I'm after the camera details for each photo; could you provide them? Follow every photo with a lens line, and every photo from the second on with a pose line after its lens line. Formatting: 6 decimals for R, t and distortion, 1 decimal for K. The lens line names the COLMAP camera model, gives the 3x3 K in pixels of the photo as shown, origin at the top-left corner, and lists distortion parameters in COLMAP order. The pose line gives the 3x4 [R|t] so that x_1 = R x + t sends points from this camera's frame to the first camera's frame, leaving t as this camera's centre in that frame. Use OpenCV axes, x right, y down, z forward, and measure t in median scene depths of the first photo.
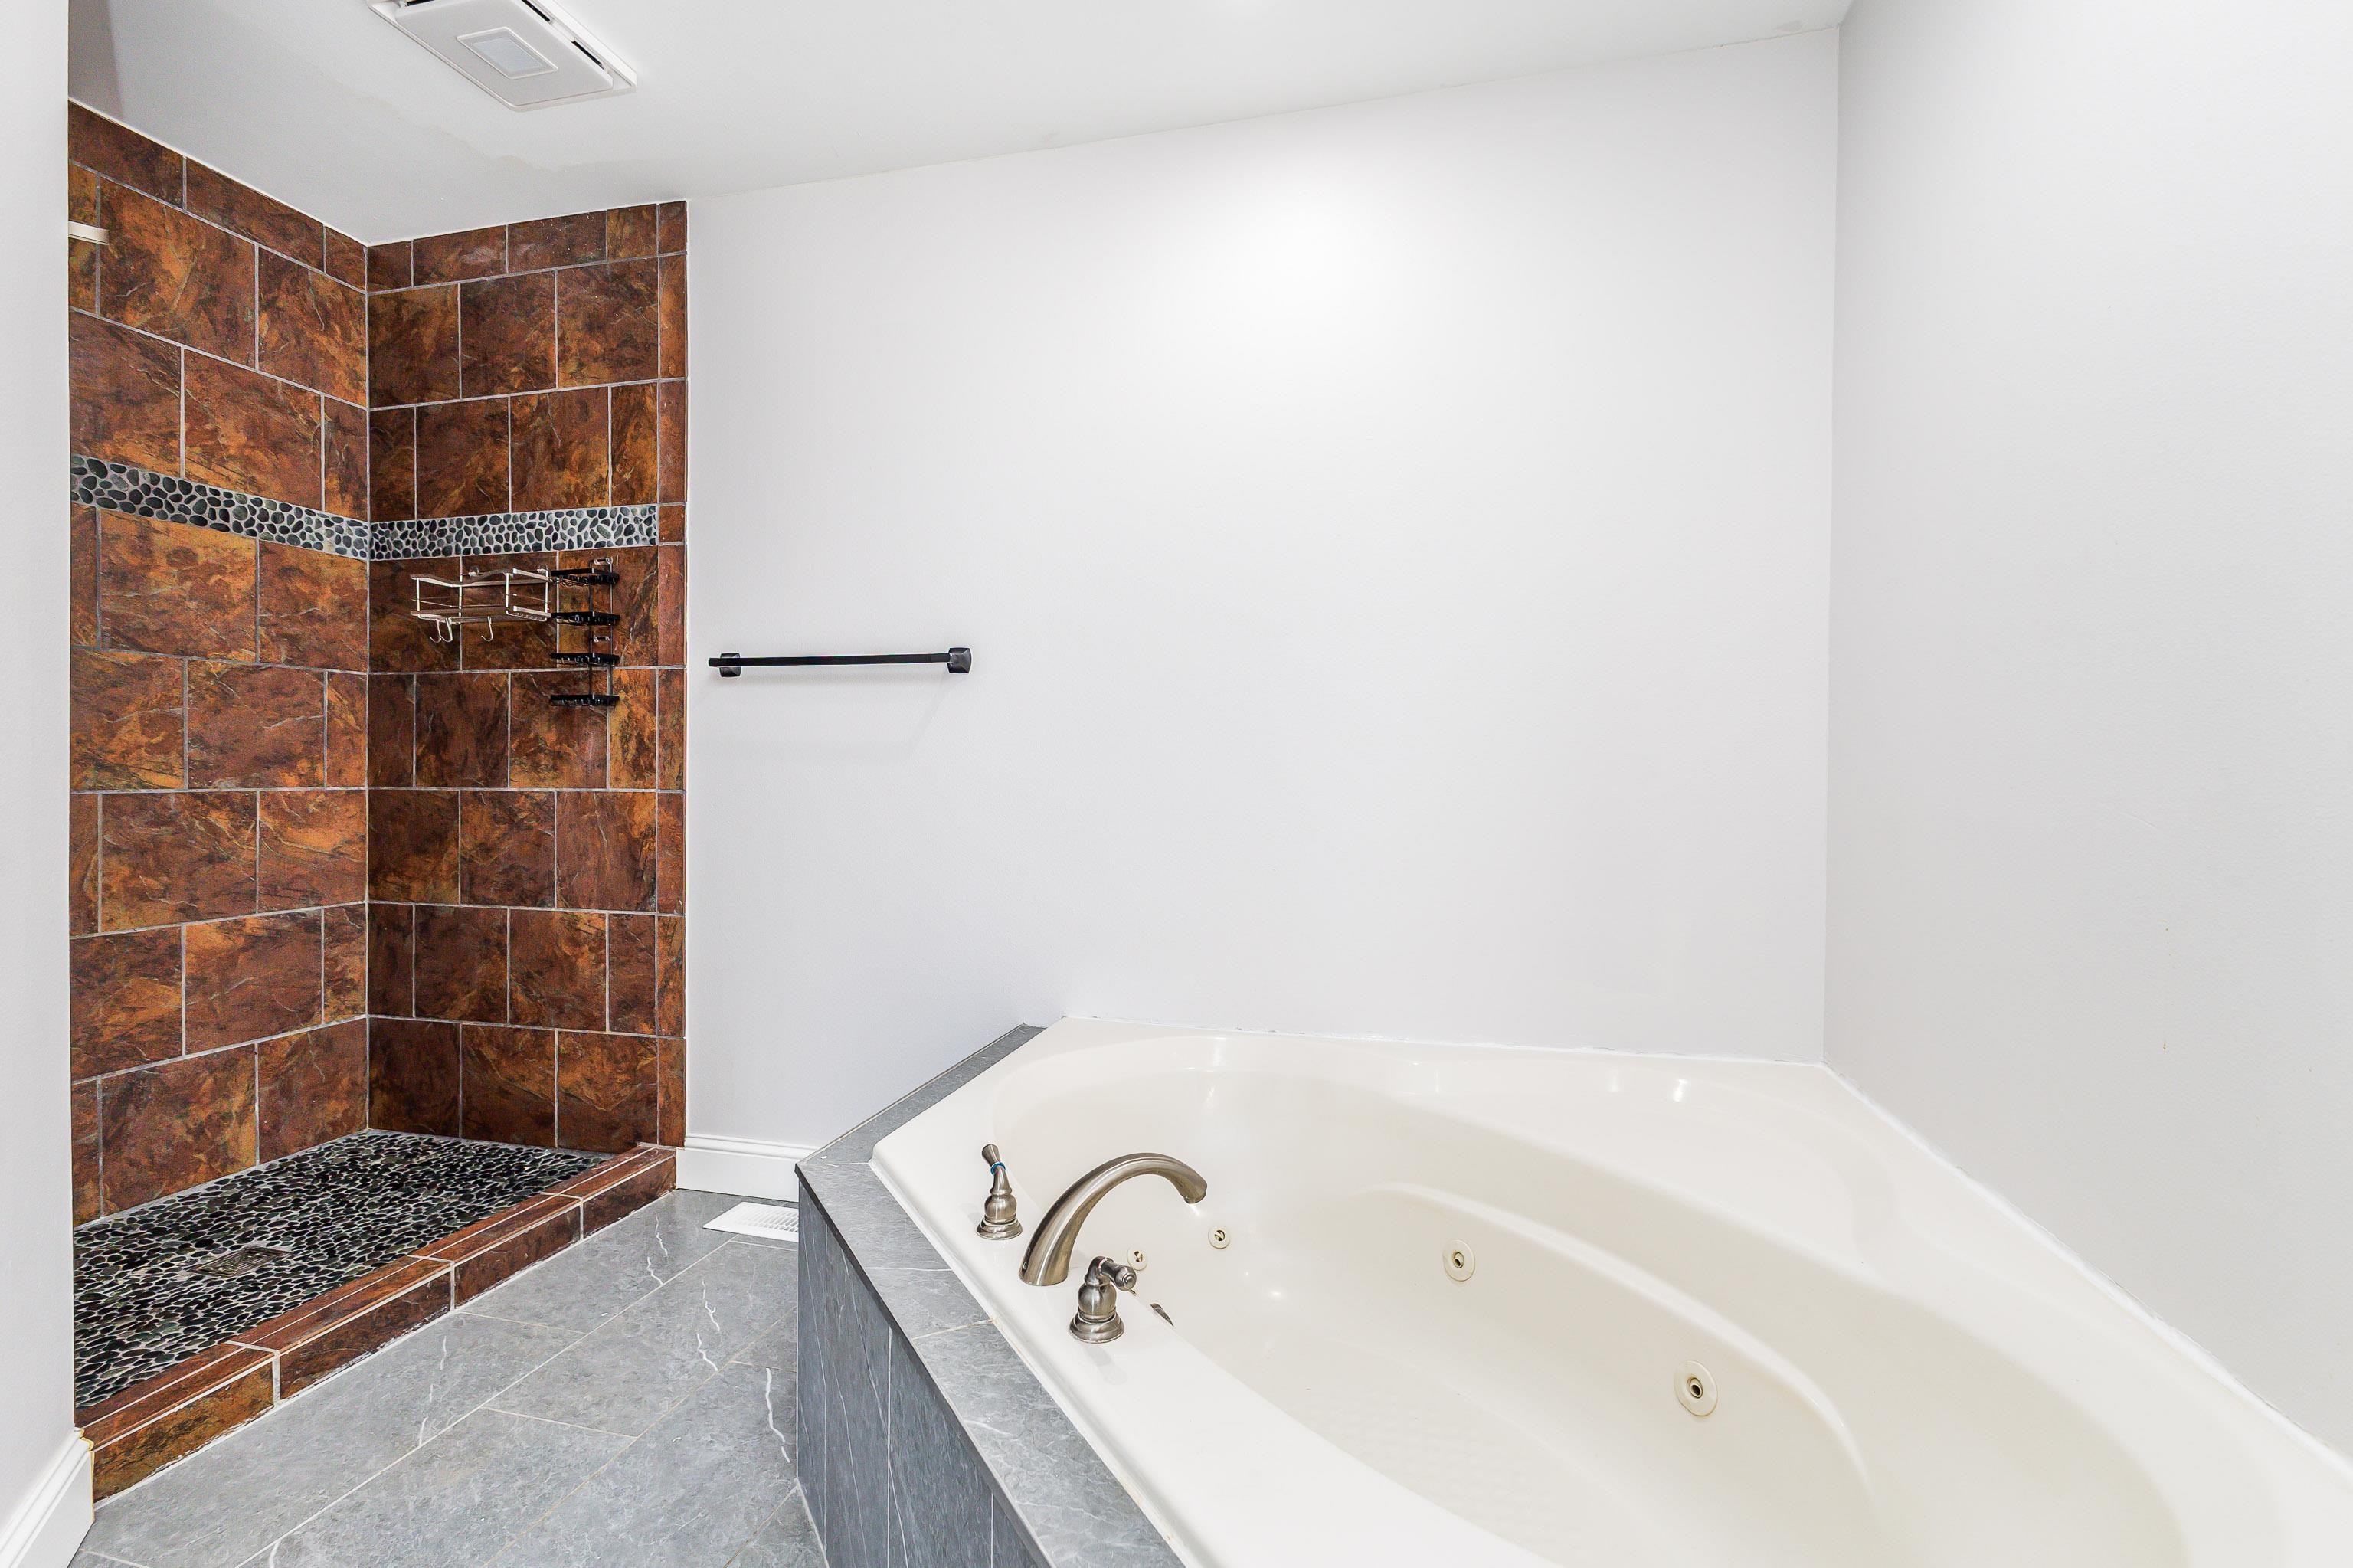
lens RADIAL K [[1034.8, 0, 1176.3], [0, 1034.8, 774.7], [0, 0, 1]] dist [0.014762, -0.004693]
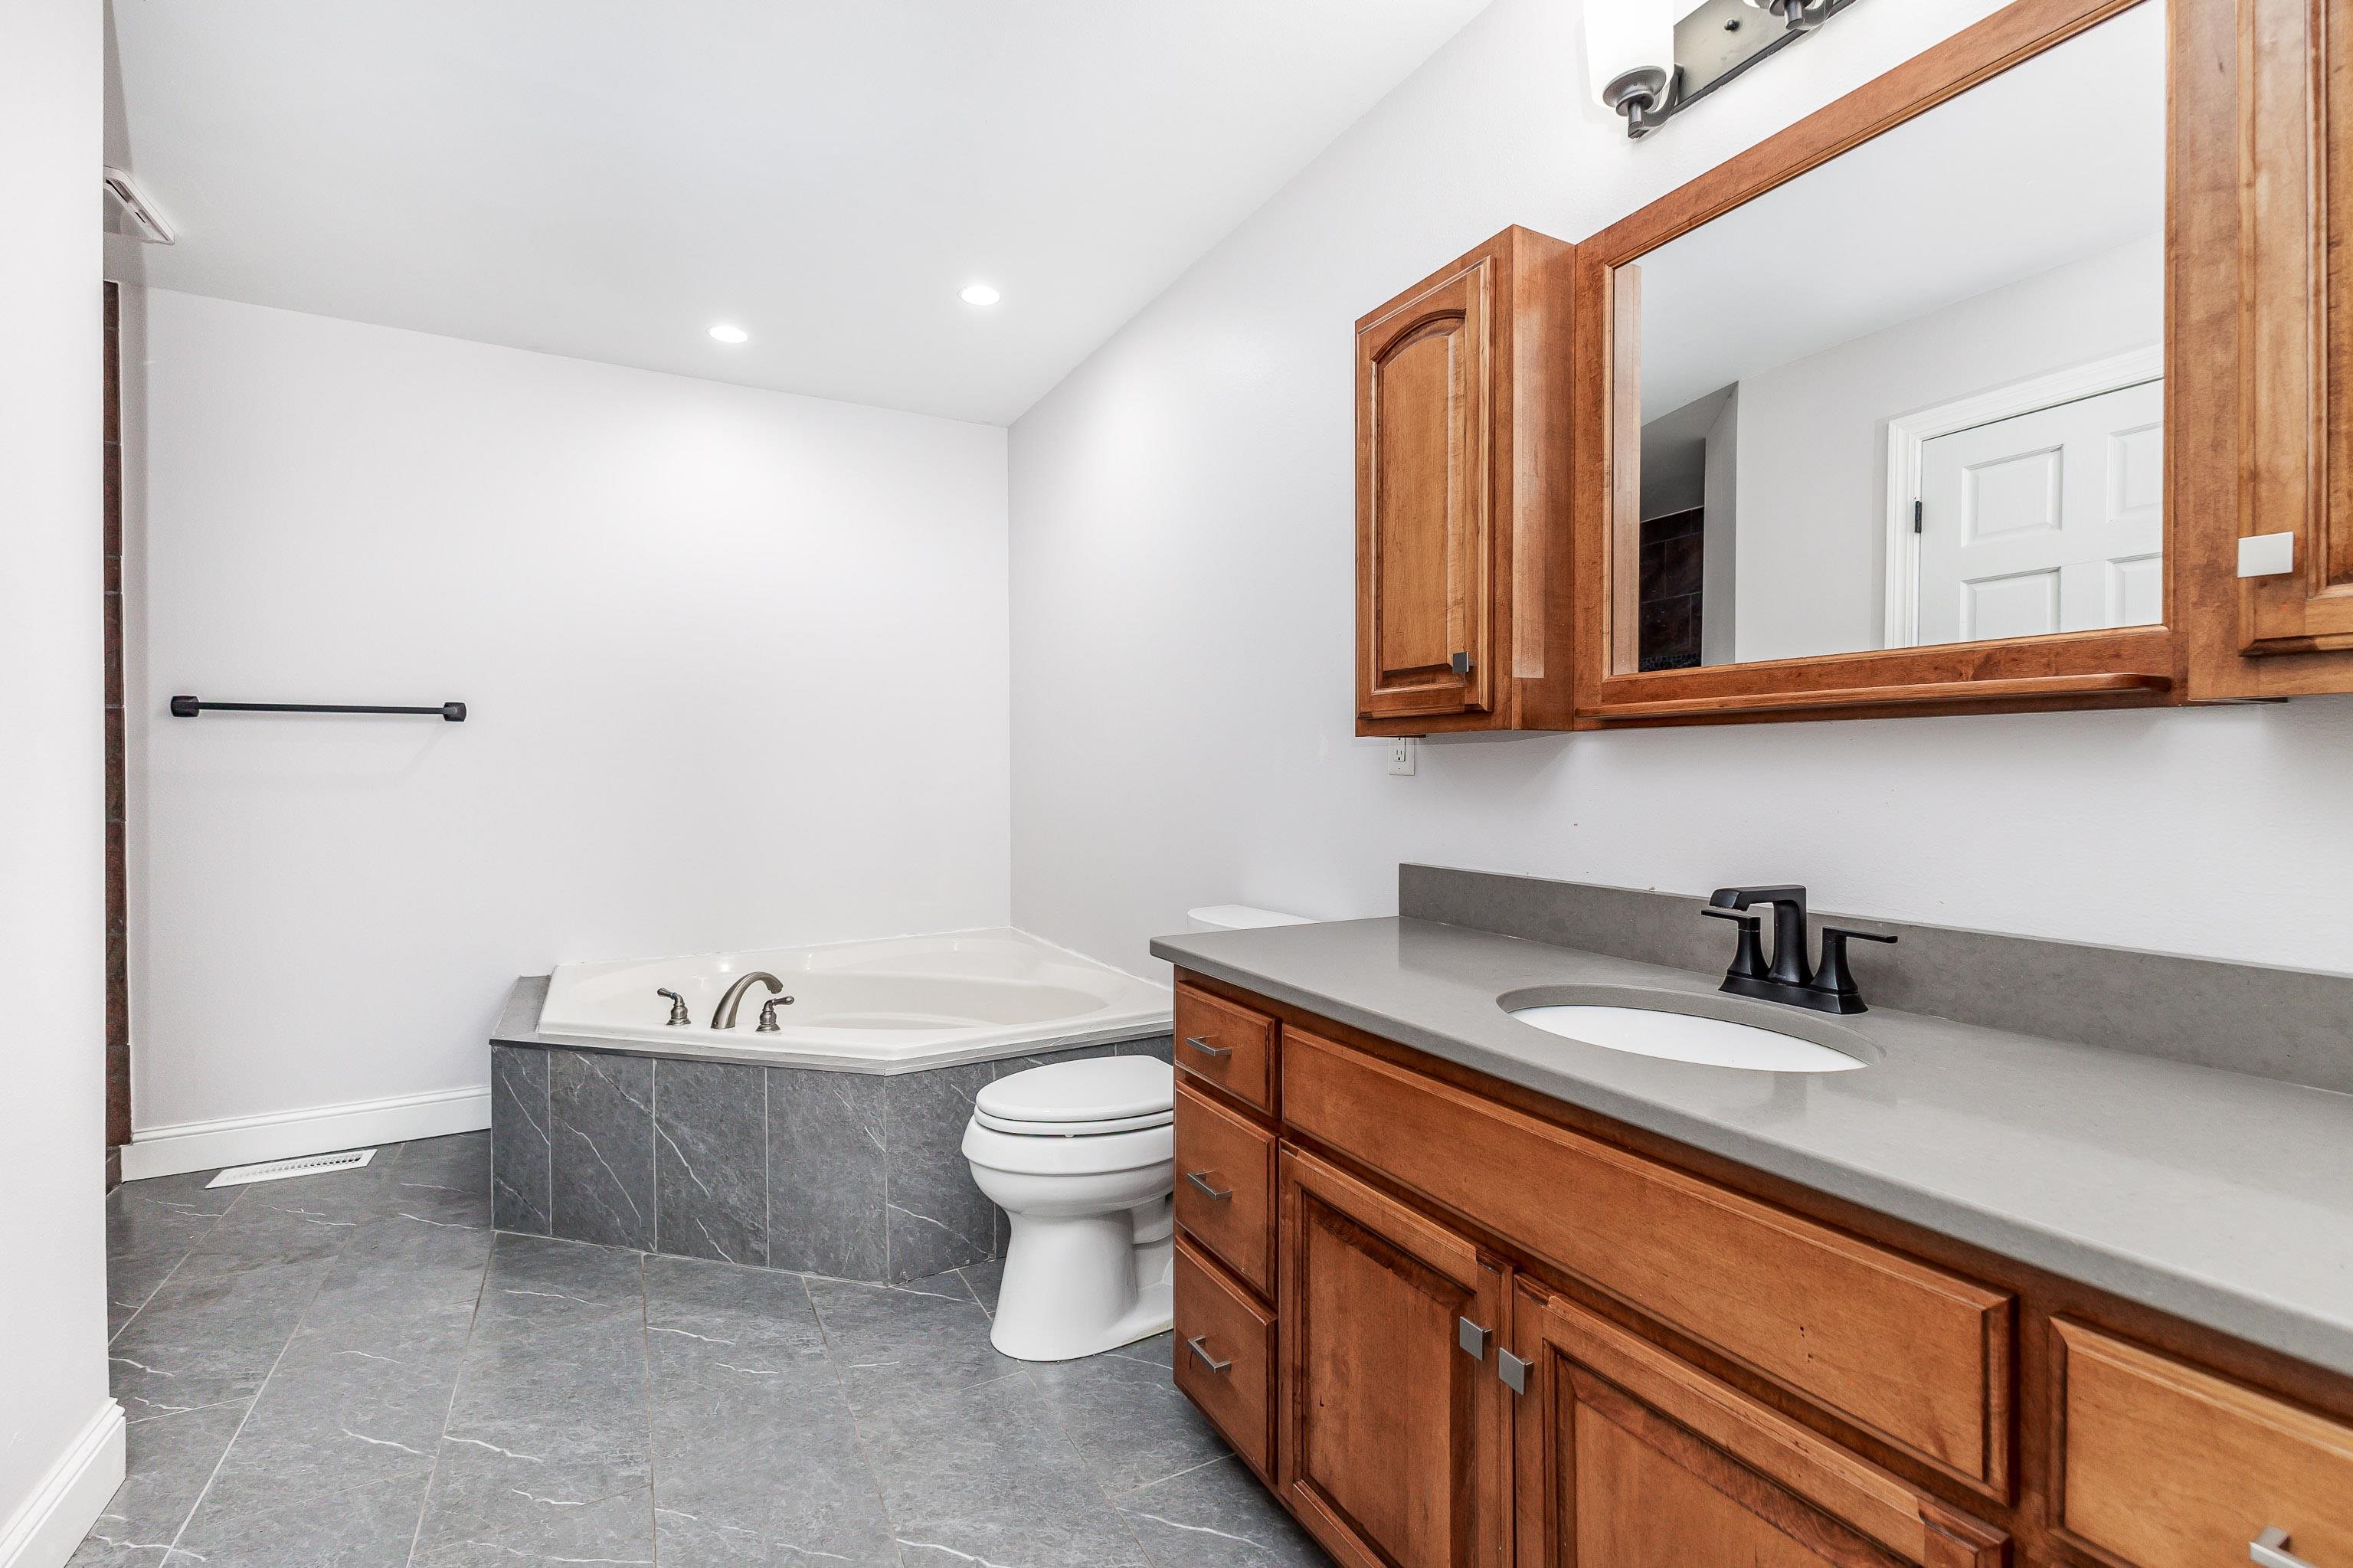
lens RADIAL K [[1034.8, 0, 1180.7], [0, 1034.8, 776.6], [0, 0, 1]] dist [0.014762, -0.004693]
pose [[0.735331, -0.013597, 0.677572, -0.431640], [0.013283, 0.999896, 0.005649, -0.022955], [-0.677578, 0.004846, 0.735435, -0.613114]]
